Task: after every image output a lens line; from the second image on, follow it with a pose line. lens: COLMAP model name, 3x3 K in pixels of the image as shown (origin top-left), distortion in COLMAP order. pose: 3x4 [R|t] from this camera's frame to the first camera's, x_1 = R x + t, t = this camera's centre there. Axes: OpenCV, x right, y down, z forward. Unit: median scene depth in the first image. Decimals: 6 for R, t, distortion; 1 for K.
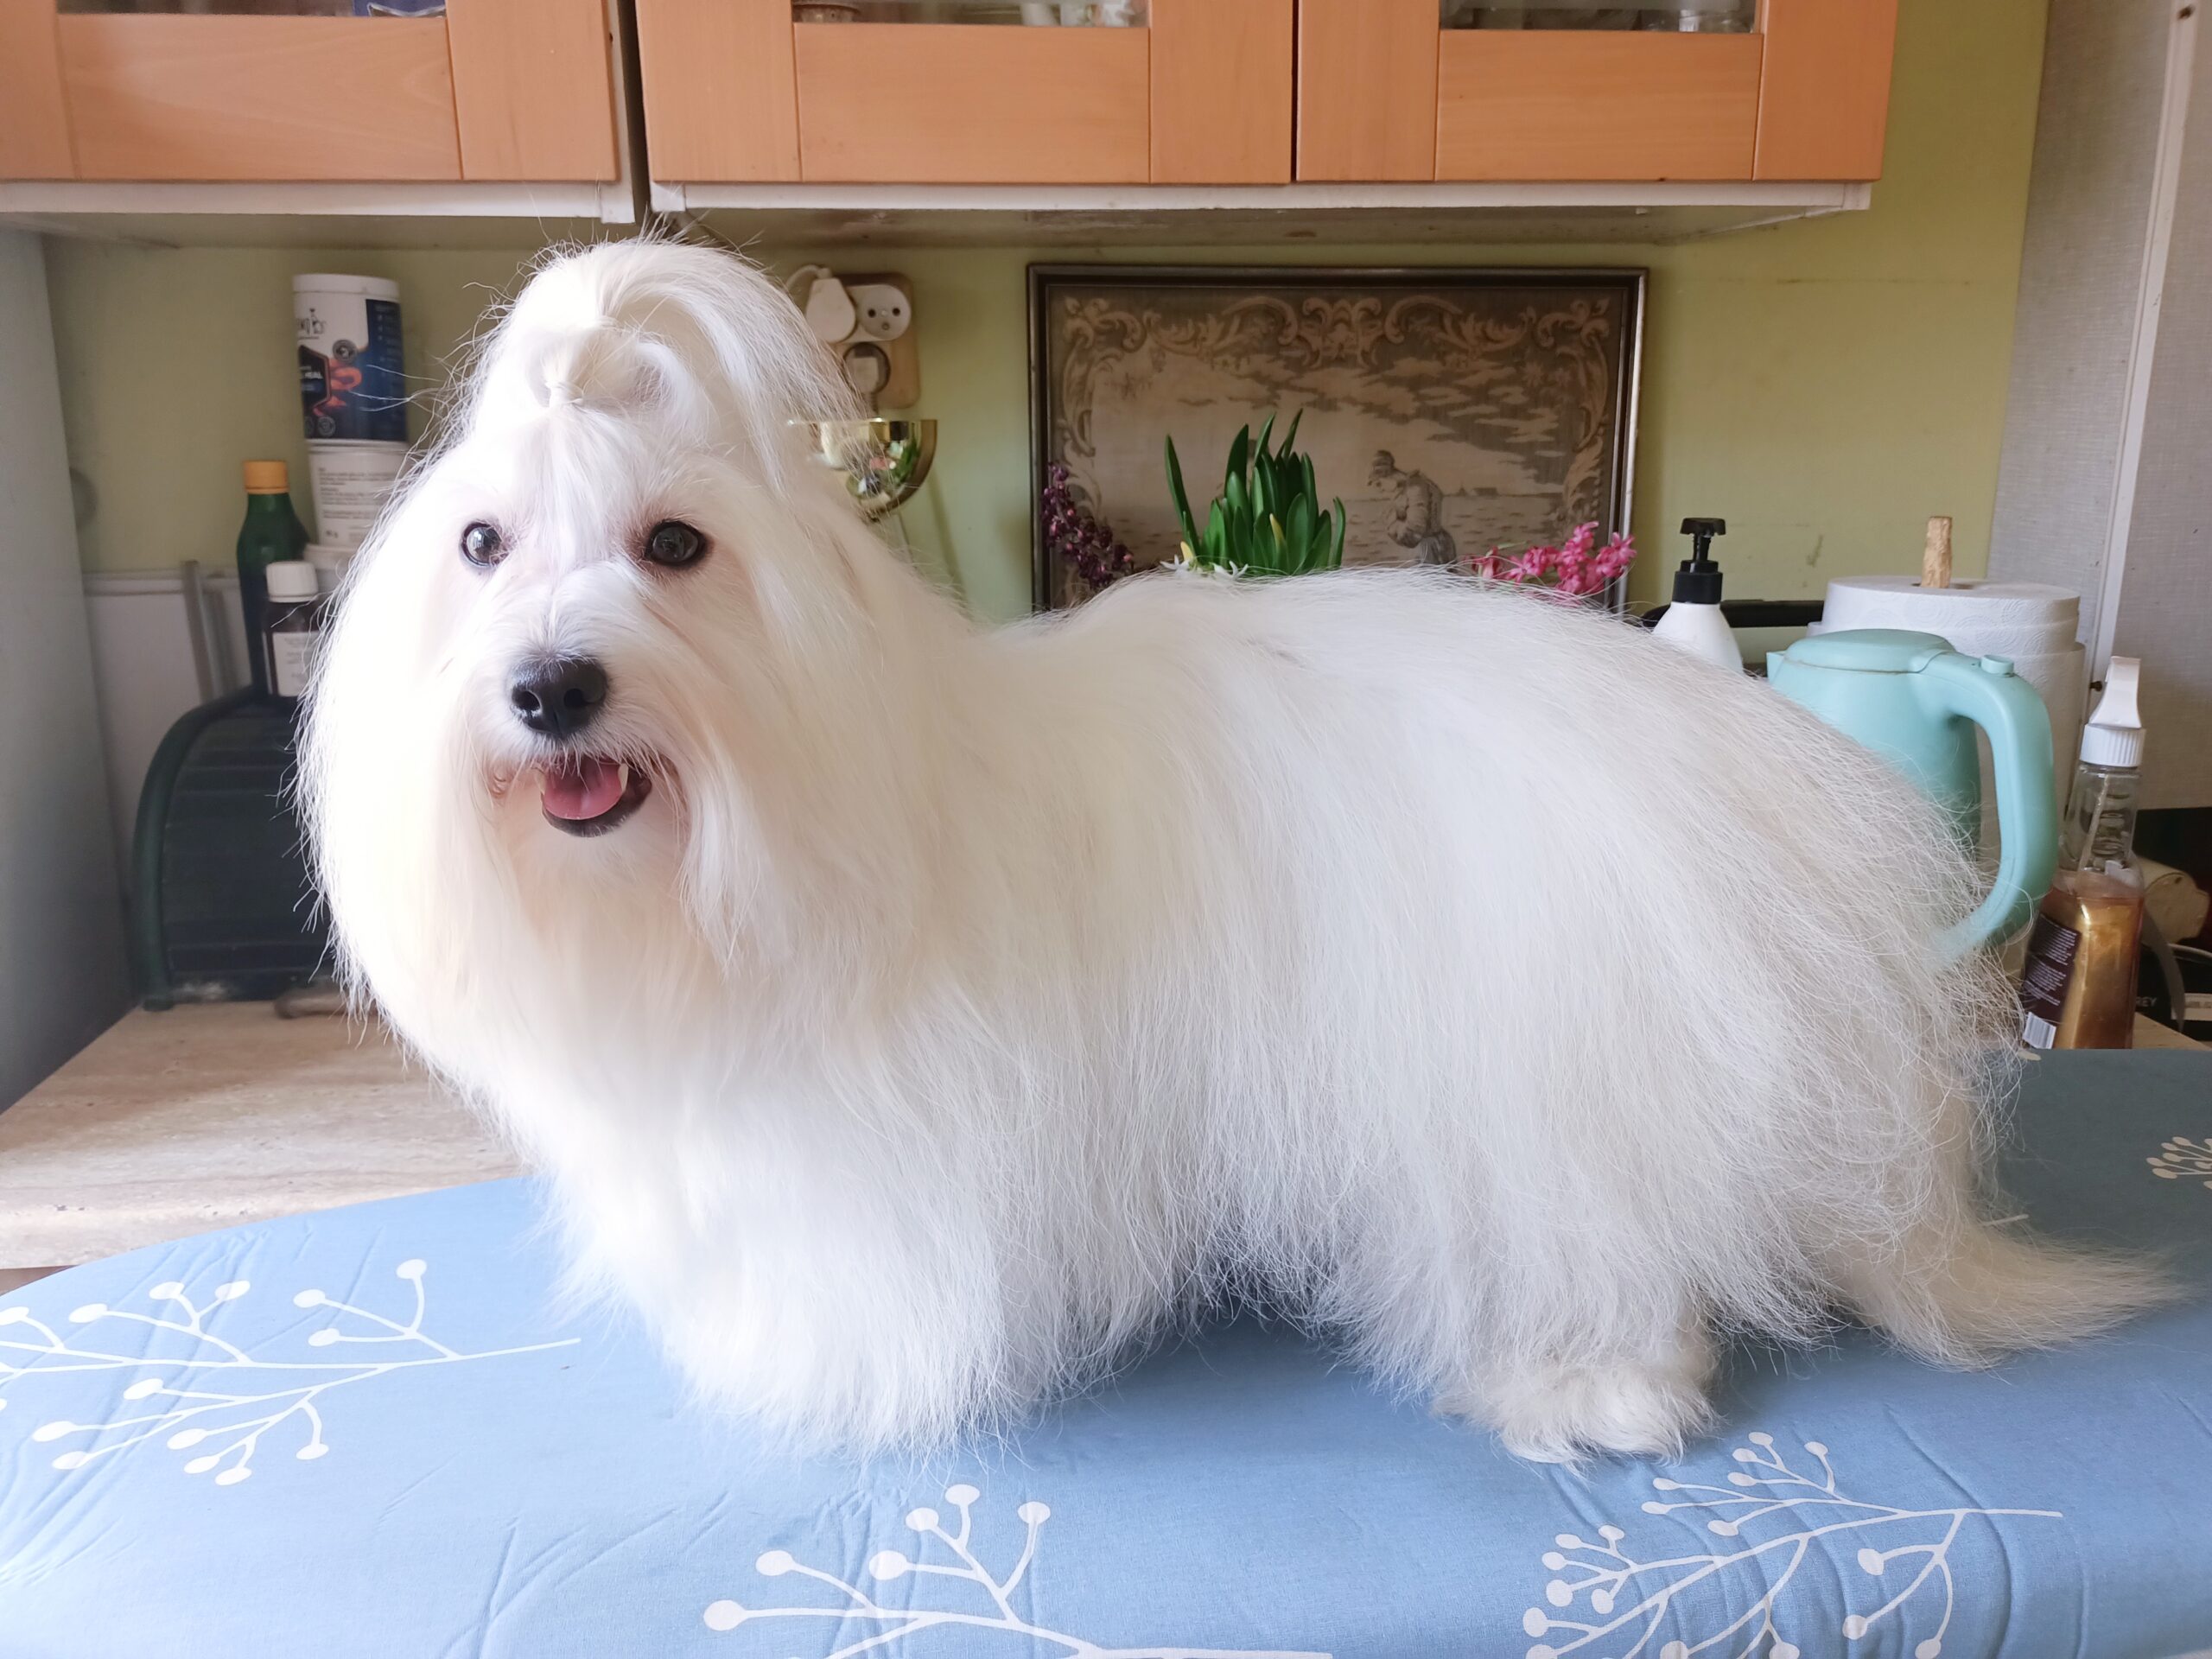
lens RADIAL K [[1658.6, 0, 1108.1], [0, 1658.6, 823.6], [0, 0, 1]] dist [0.051548, -0.069533]
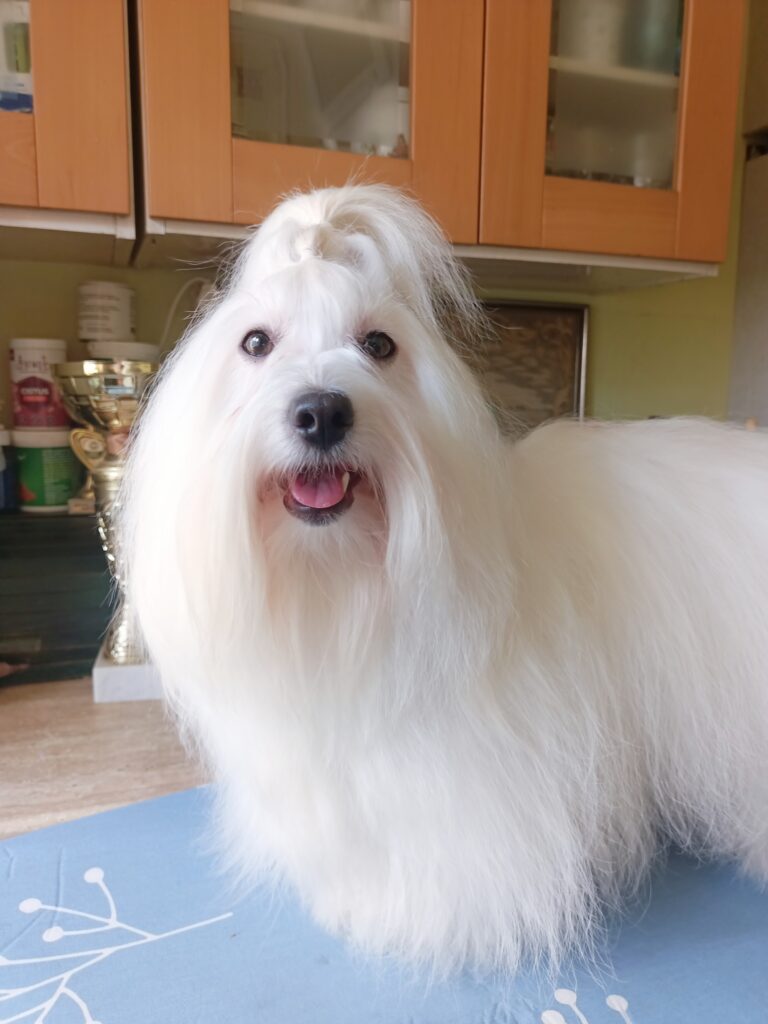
lens RADIAL K [[767.8, 0, 380.6], [0, 767.8, 513.5], [0, 0, 1]] dist [0.051548, -0.069533]
pose [[0.973972, -0.014048, 0.226234, -0.221376], [0.034165, 0.995773, -0.085254, 0.009926], [-0.224080, 0.090765, 0.970335, 0.171103]]
